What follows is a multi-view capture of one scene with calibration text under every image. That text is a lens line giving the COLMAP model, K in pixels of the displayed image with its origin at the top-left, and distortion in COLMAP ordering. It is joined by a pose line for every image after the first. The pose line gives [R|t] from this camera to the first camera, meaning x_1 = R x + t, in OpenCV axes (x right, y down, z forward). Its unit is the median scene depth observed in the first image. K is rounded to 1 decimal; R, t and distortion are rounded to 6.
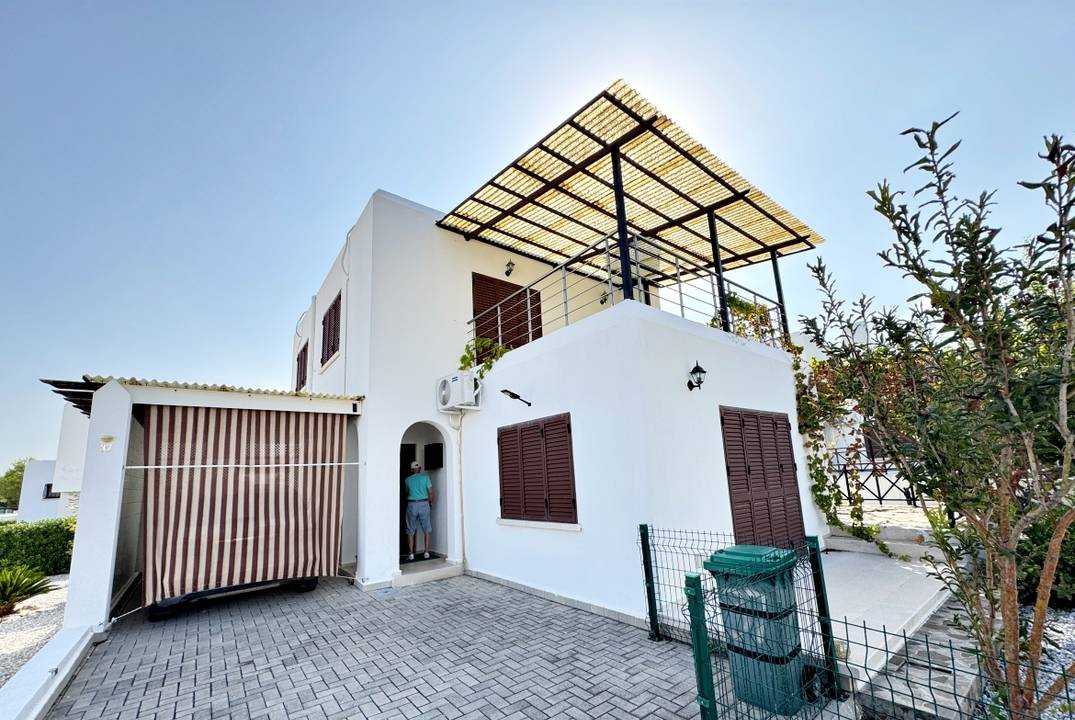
lens RADIAL K [[427.3, 0, 536.3], [0, 427.3, 403.3], [0, 0, 1]] dist [-0.001679, 0.000012]
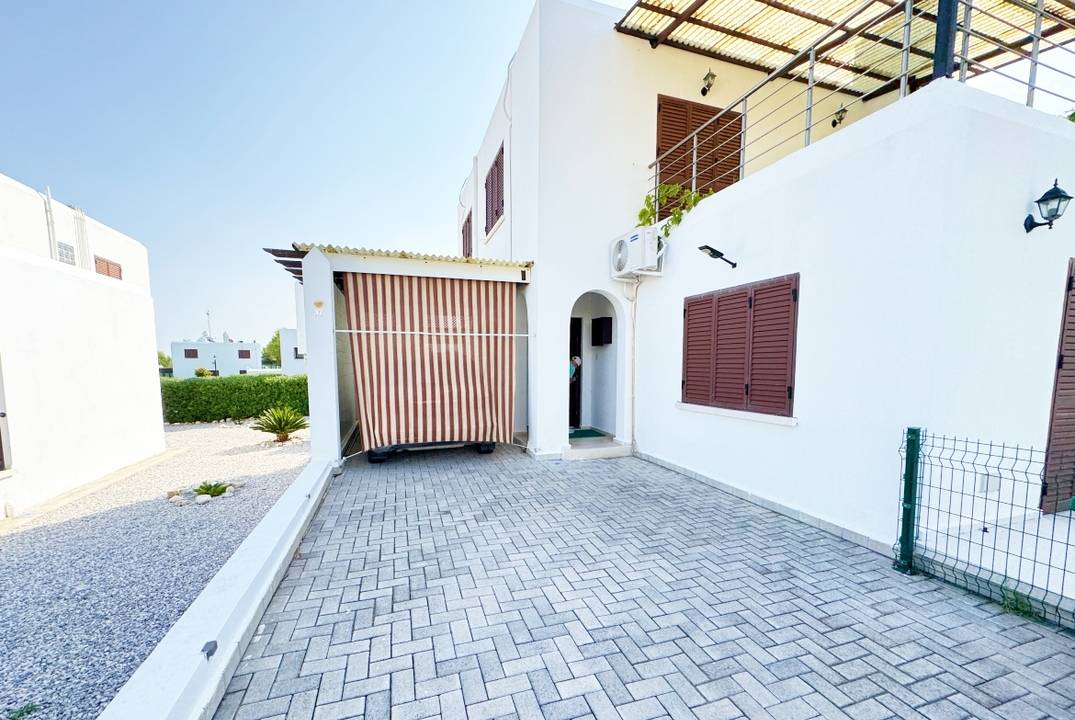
lens RADIAL K [[427.3, 0, 536.3], [0, 427.3, 403.3], [0, 0, 1]] dist [-0.001679, 0.000012]
pose [[0.942152, 0.081894, -0.325027, -0.085321], [0.009864, 0.962499, 0.271106, 0.030854], [0.335041, -0.258629, 0.906013, 0.108186]]
